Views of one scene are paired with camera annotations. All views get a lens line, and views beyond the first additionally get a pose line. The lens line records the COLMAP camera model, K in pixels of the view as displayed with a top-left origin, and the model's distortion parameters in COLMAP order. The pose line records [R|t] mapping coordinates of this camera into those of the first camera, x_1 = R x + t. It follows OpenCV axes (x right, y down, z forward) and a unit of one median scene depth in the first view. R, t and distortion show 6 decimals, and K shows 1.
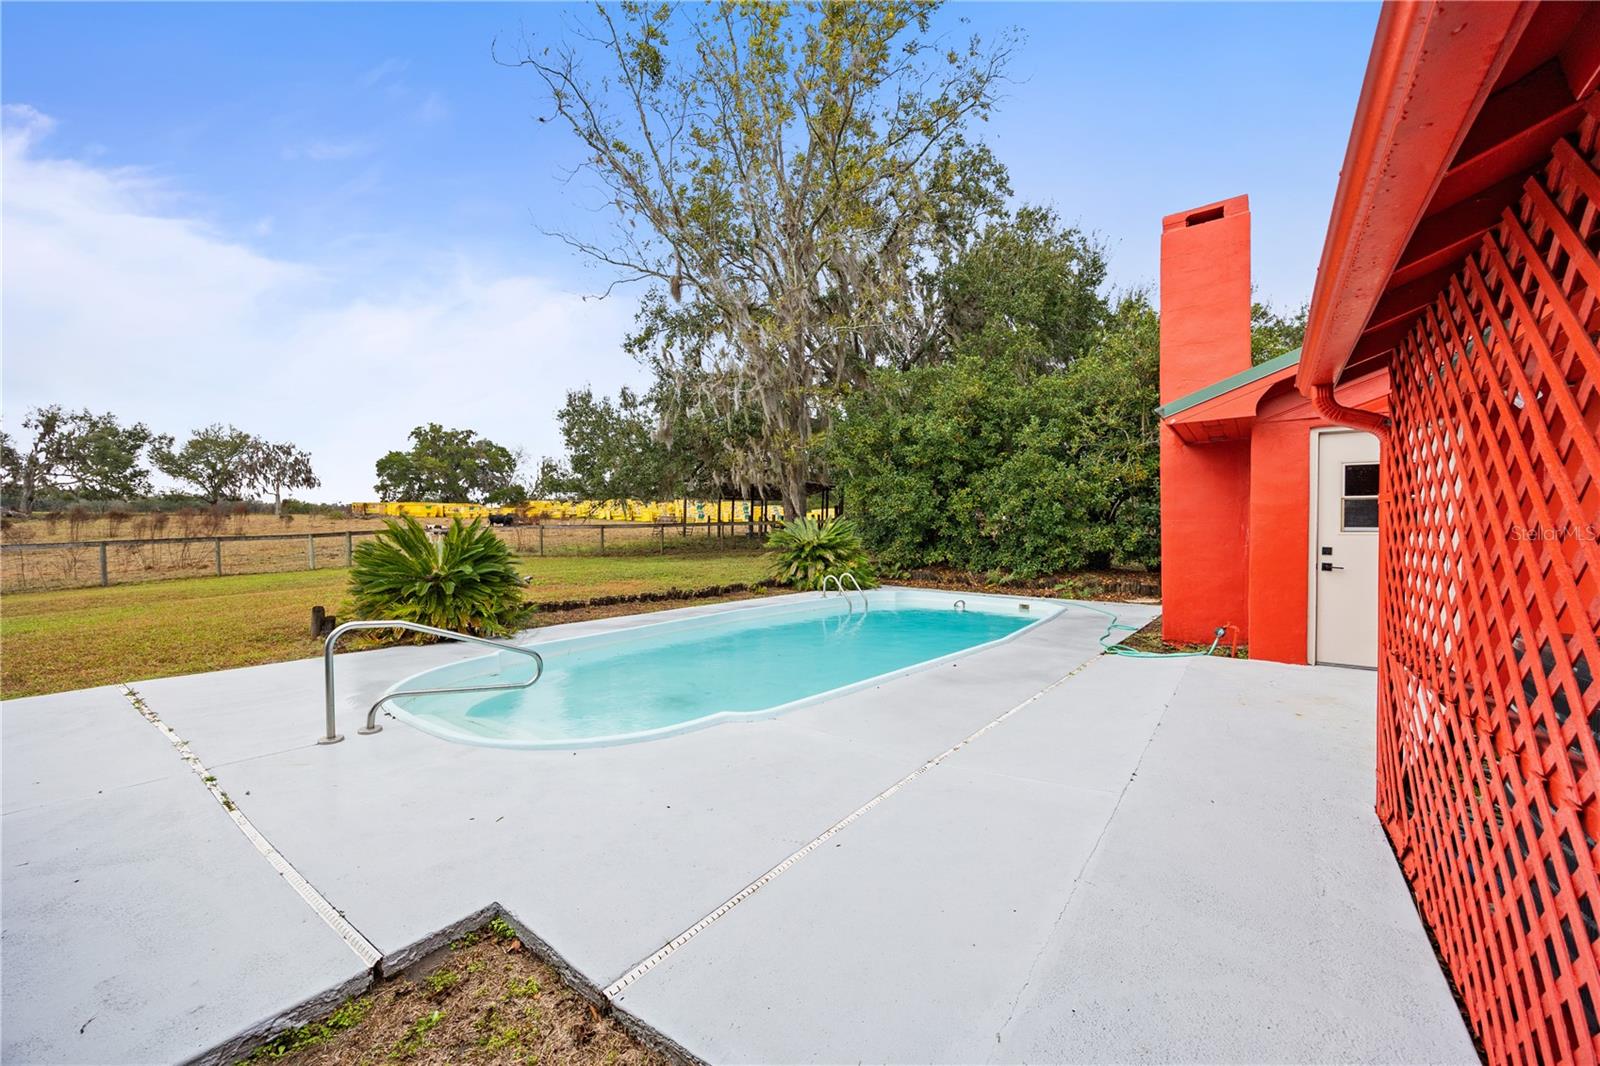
lens RADIAL K [[616.4, 0, 813.7], [0, 616.4, 529.8], [0, 0, 1]] dist [0.003388, -0.001021]
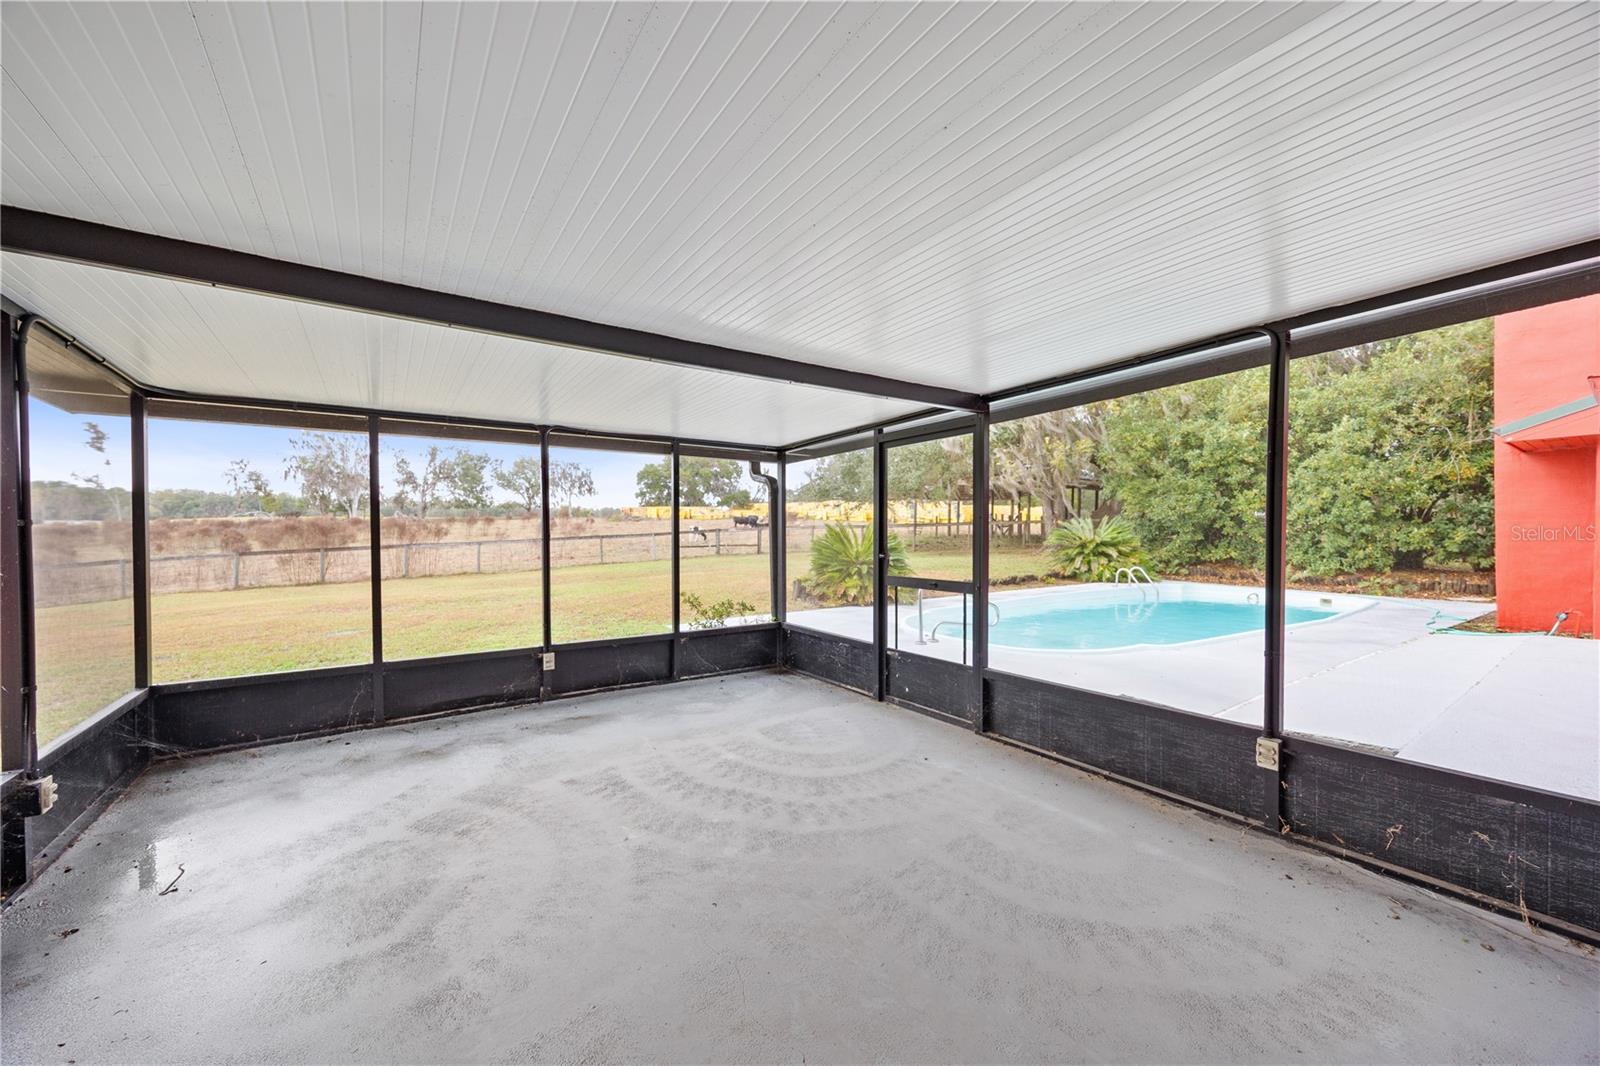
lens RADIAL K [[616.4, 0, 815.3], [0, 616.4, 539.0], [0, 0, 1]] dist [0.003388, -0.001021]
pose [[0.950214, 0.001346, -0.311594, -0.123590], [0.003669, 0.999873, 0.015507, -0.001176], [0.311576, -0.015879, 0.950089, -0.213707]]
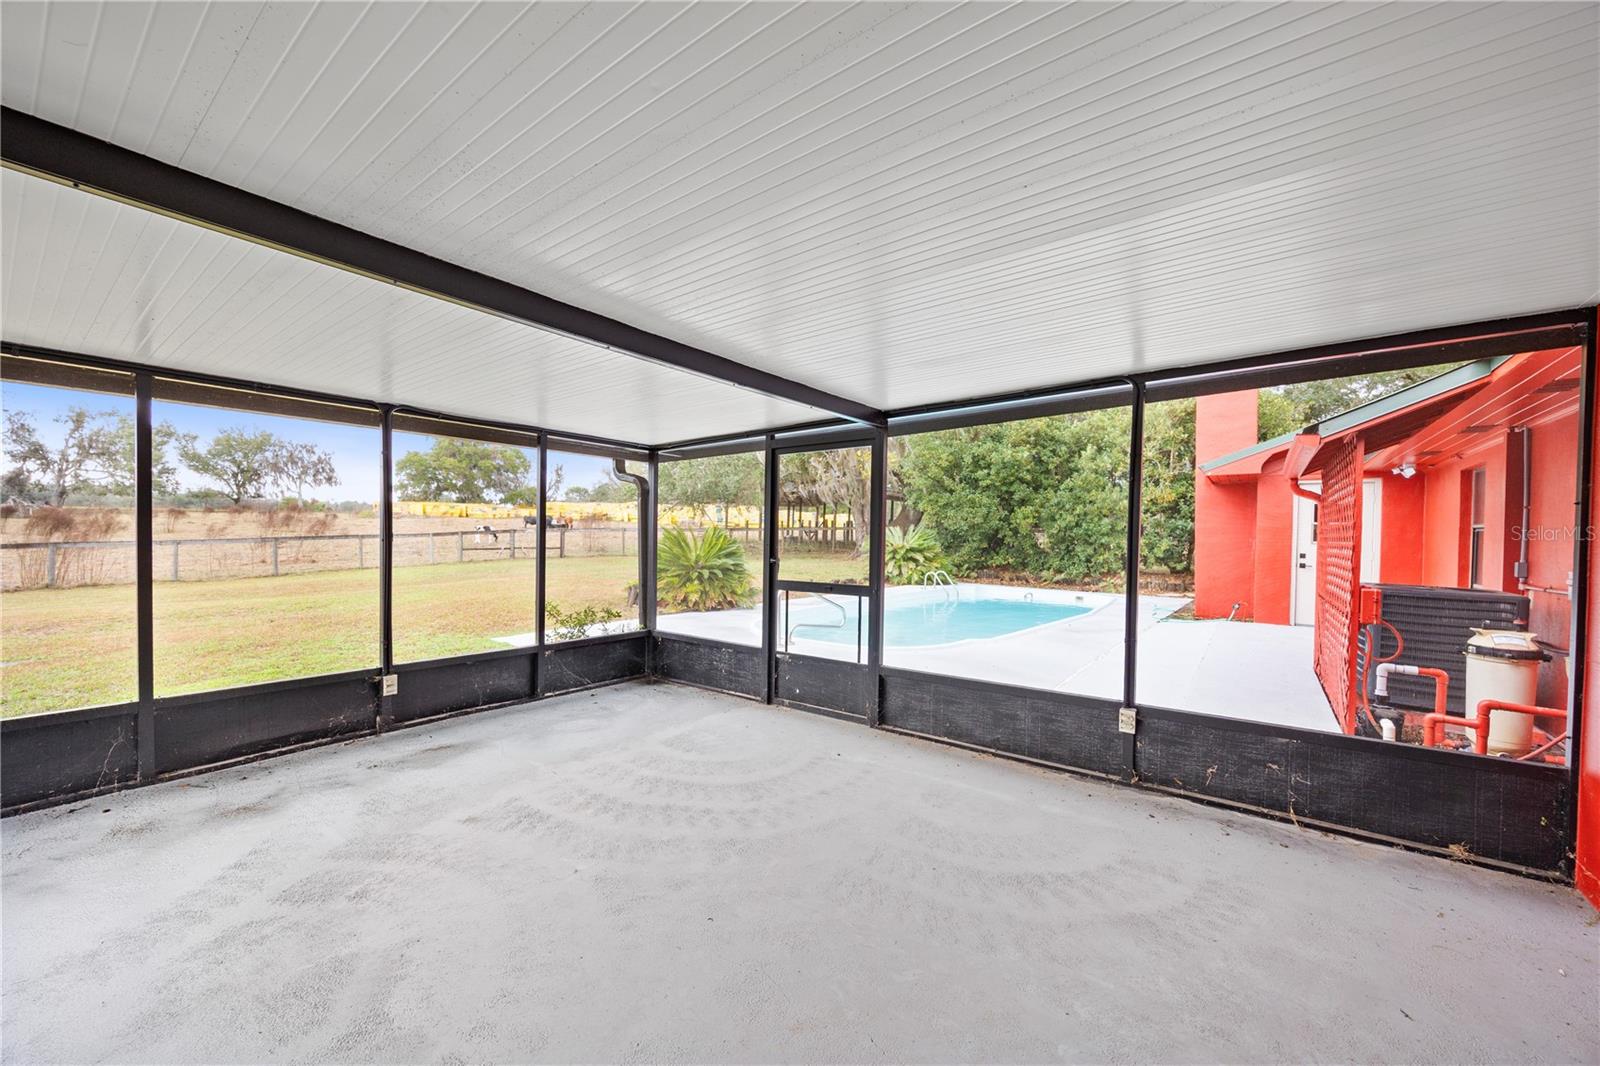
lens RADIAL K [[616.4, 0, 822.3], [0, 616.4, 542.4], [0, 0, 1]] dist [0.003388, -0.001021]
pose [[0.999846, 0.013949, 0.010616, -0.164336], [-0.014083, 0.999821, 0.012645, -0.001278], [-0.010437, -0.012793, 0.999864, -0.222473]]
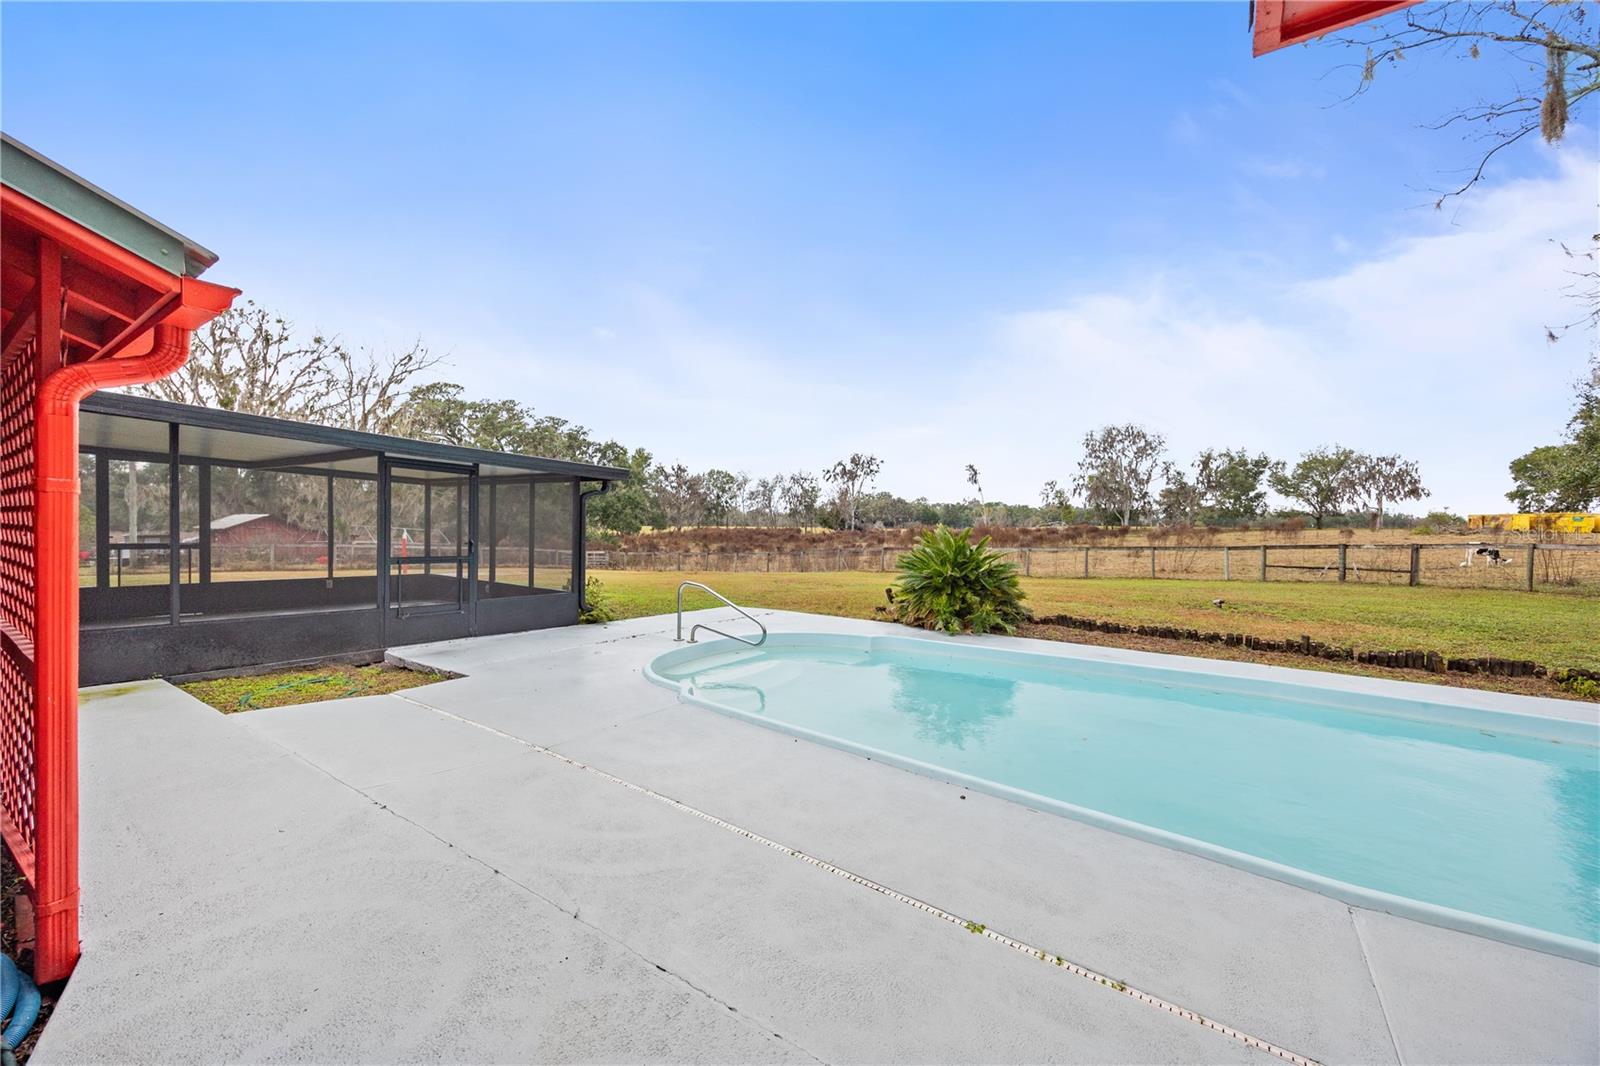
lens RADIAL K [[616.4, 0, 807.4], [0, 616.4, 538.5], [0, 0, 1]] dist [0.003388, -0.001021]
pose [[0.071159, 0.011507, -0.997399, 0.287550], [-0.021588, 0.999717, 0.009994, -0.003726], [0.997231, 0.020821, 0.071387, 0.324233]]
